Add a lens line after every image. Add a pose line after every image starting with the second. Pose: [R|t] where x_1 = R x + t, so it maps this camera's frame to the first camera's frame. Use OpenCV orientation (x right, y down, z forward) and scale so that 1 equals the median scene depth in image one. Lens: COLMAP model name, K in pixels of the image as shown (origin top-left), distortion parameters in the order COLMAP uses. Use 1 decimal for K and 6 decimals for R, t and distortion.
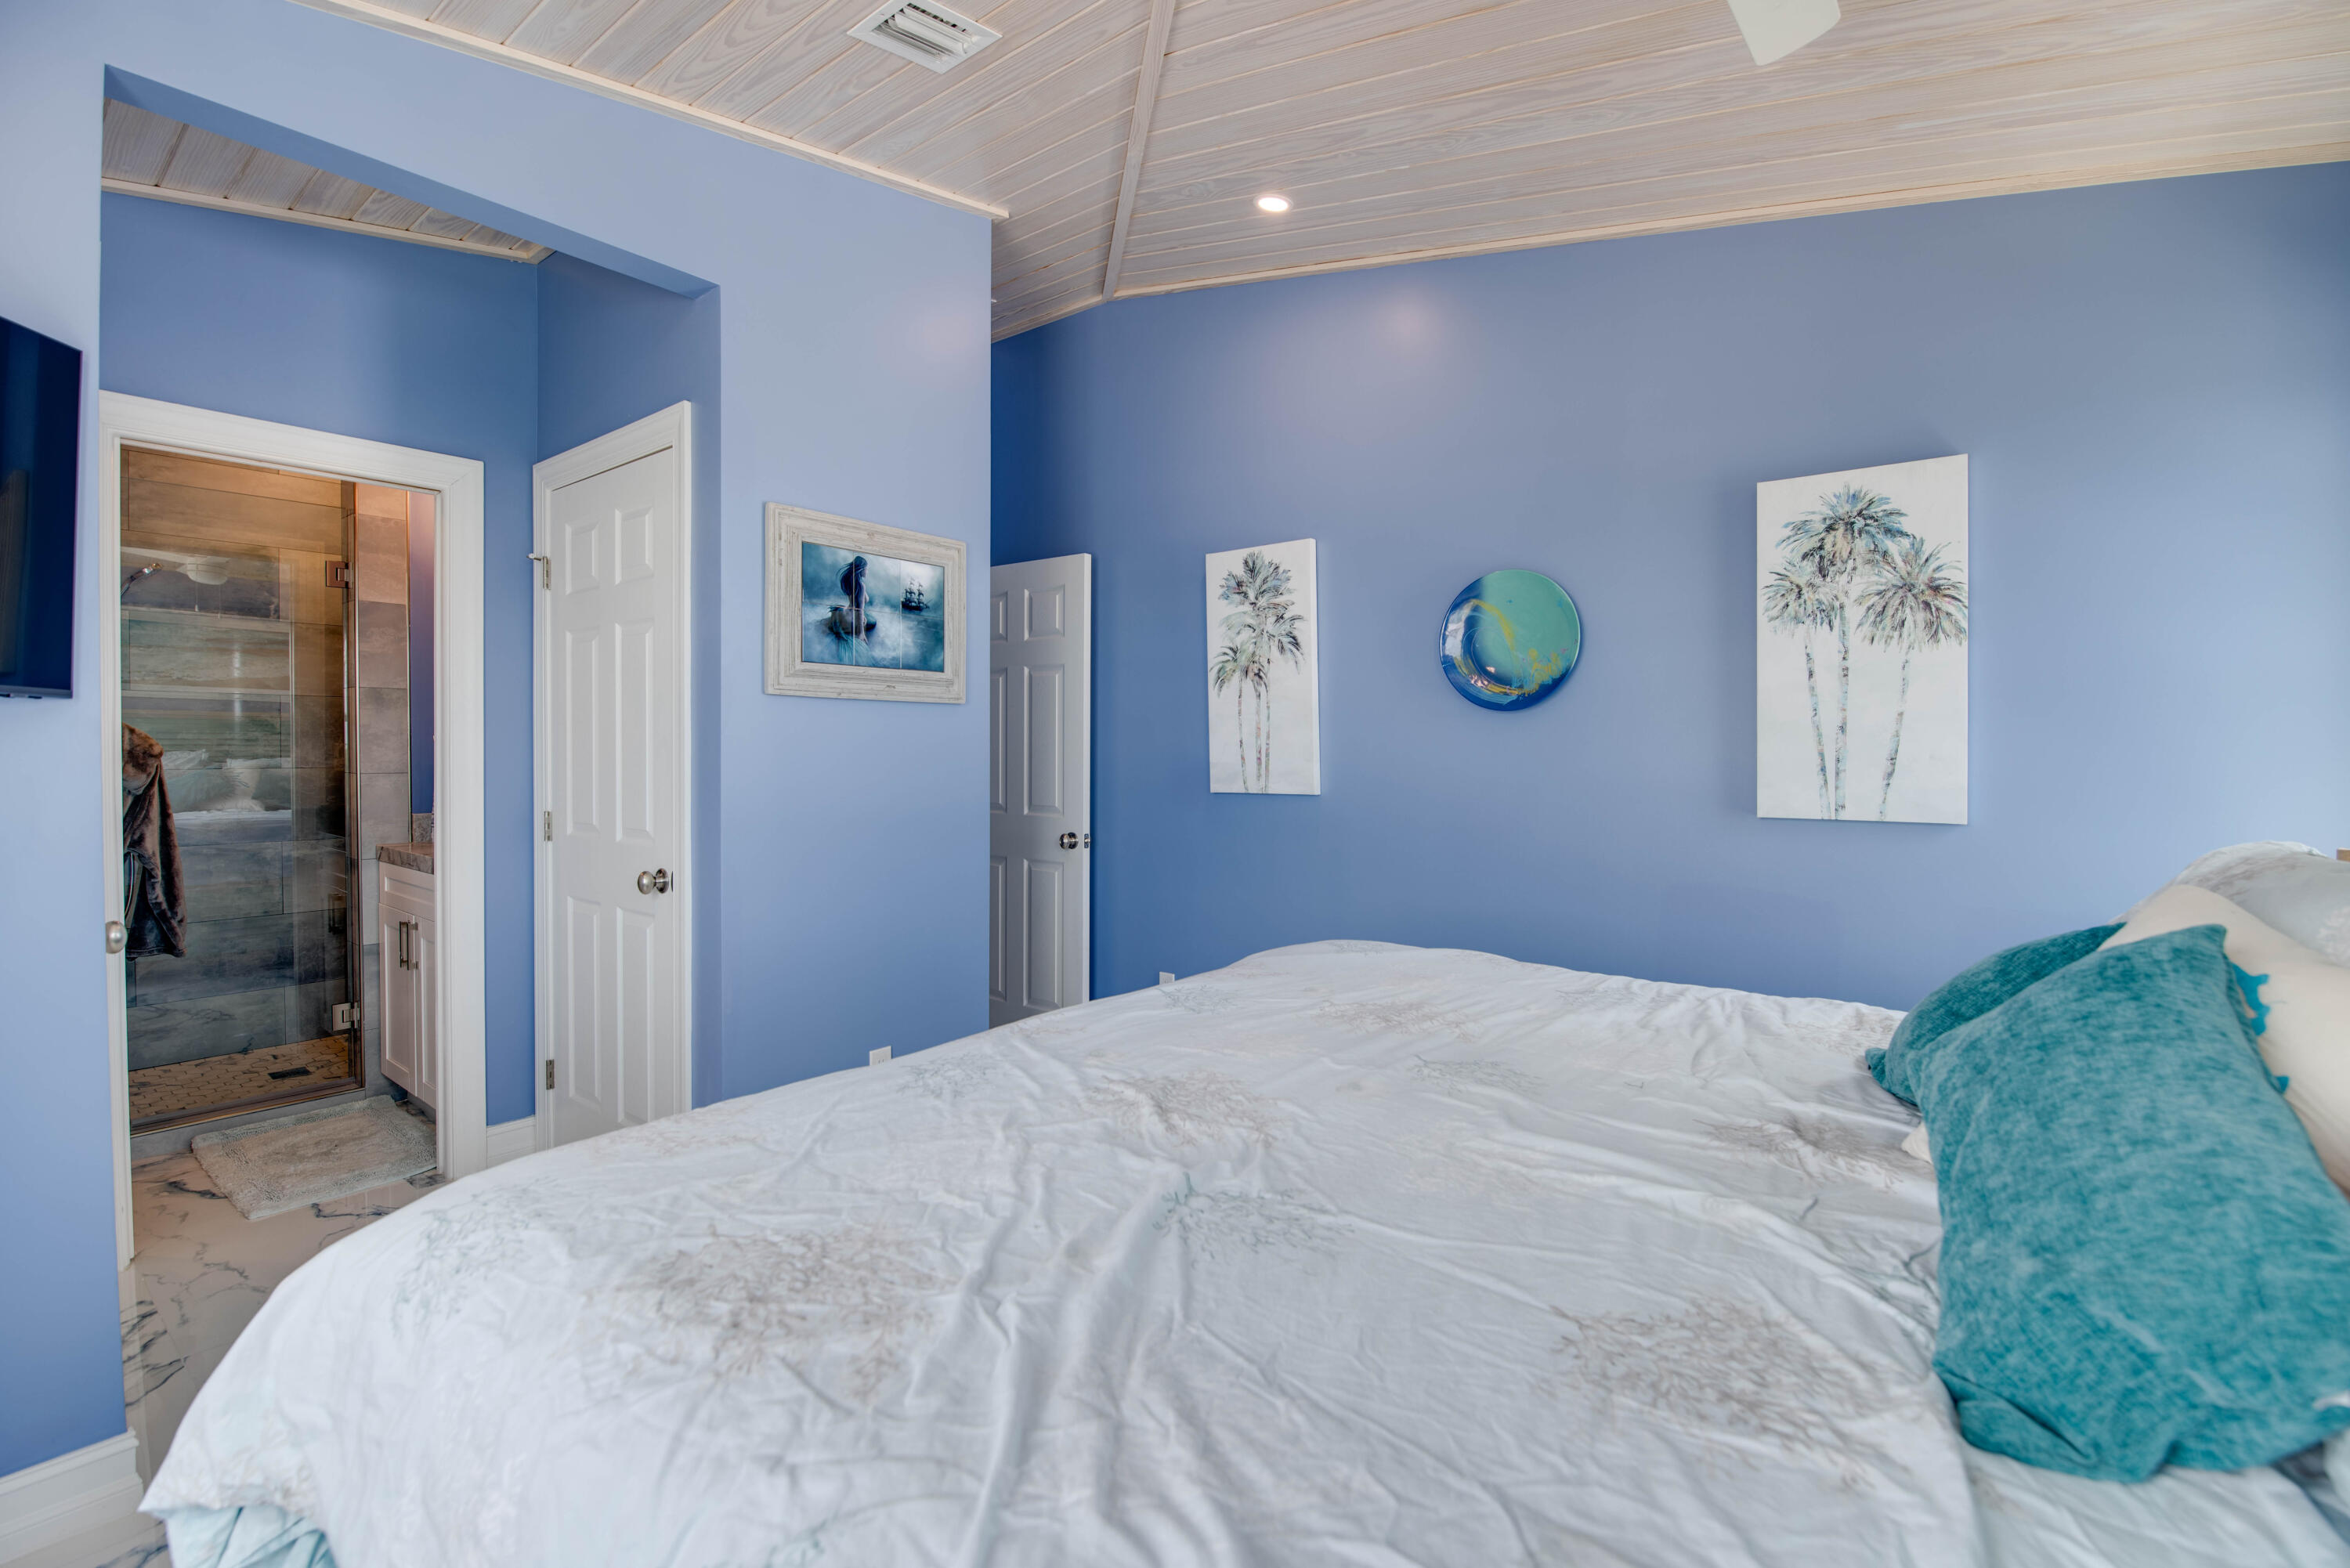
lens RADIAL K [[1034.2, 0, 1183.3], [0, 1034.2, 766.9], [0, 0, 1]] dist [-0.000227, -0.007759]
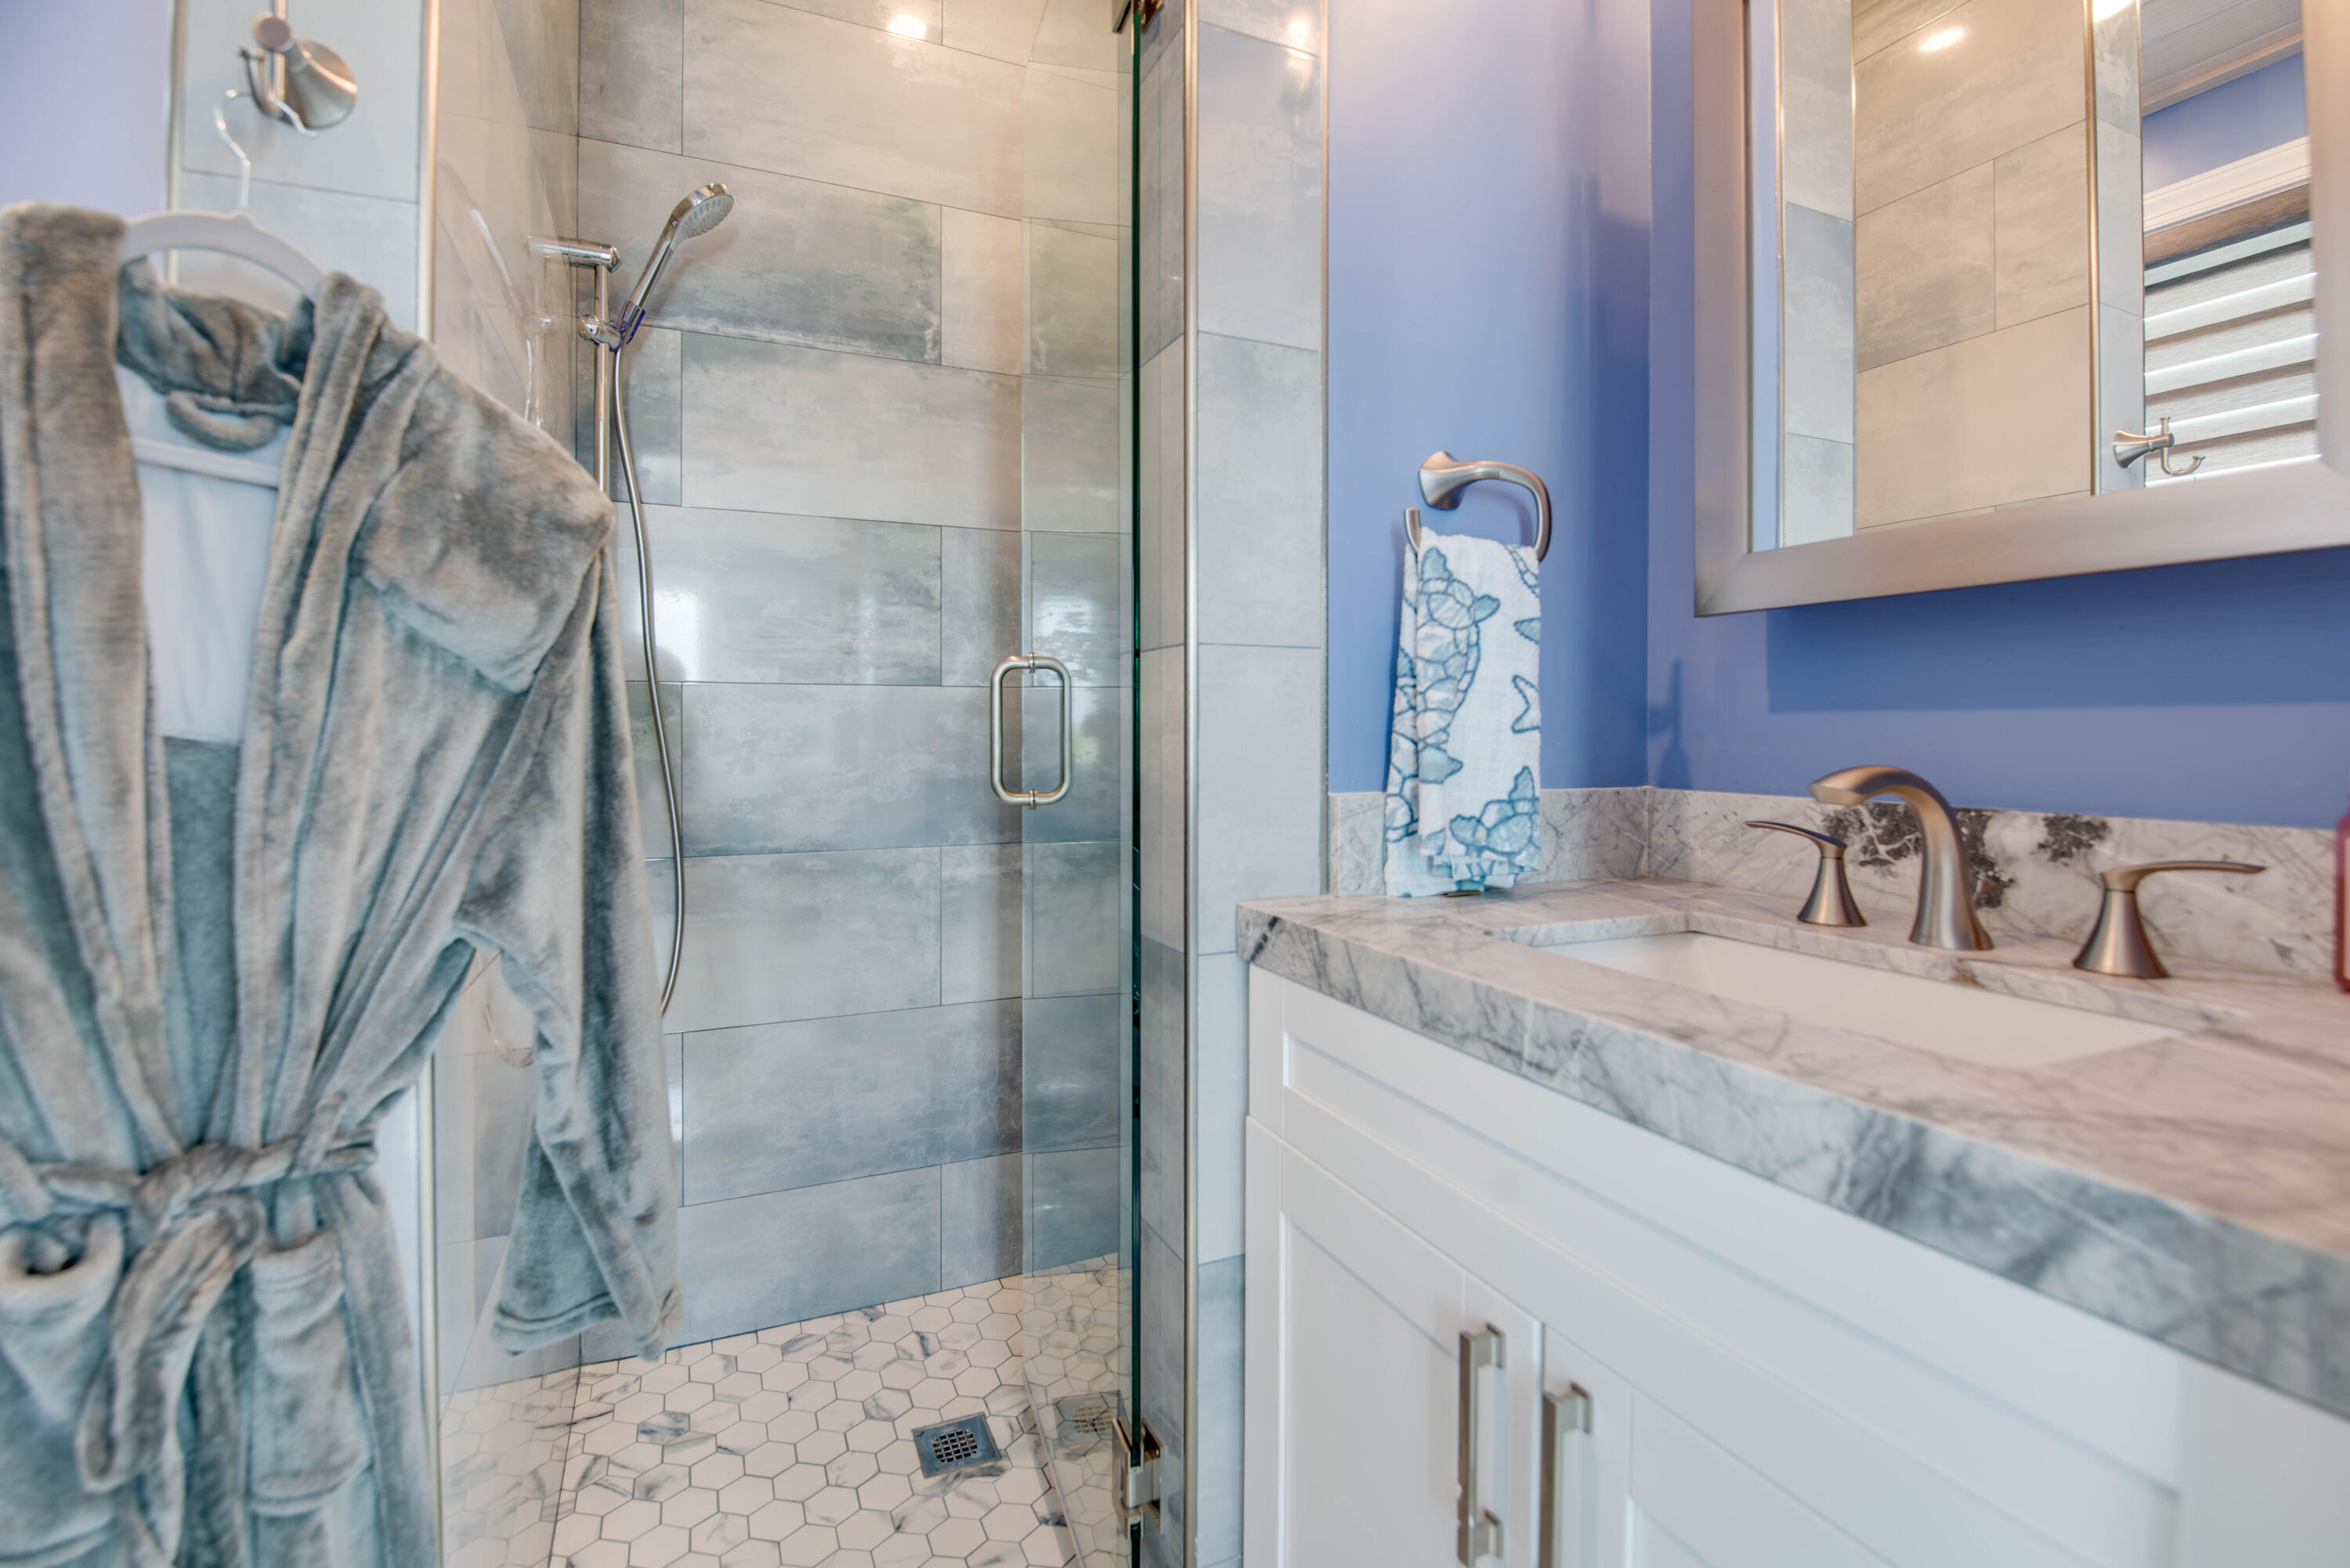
lens RADIAL K [[1034.2, 0, 1183.3], [0, 1034.2, 766.9], [0, 0, 1]] dist [-0.000227, -0.007759]
pose [[0.894574, 0.017372, -0.446581, -0.617411], [-0.013514, 0.999839, 0.011823, 0.032862], [0.446715, -0.004541, 0.894665, 0.684483]]
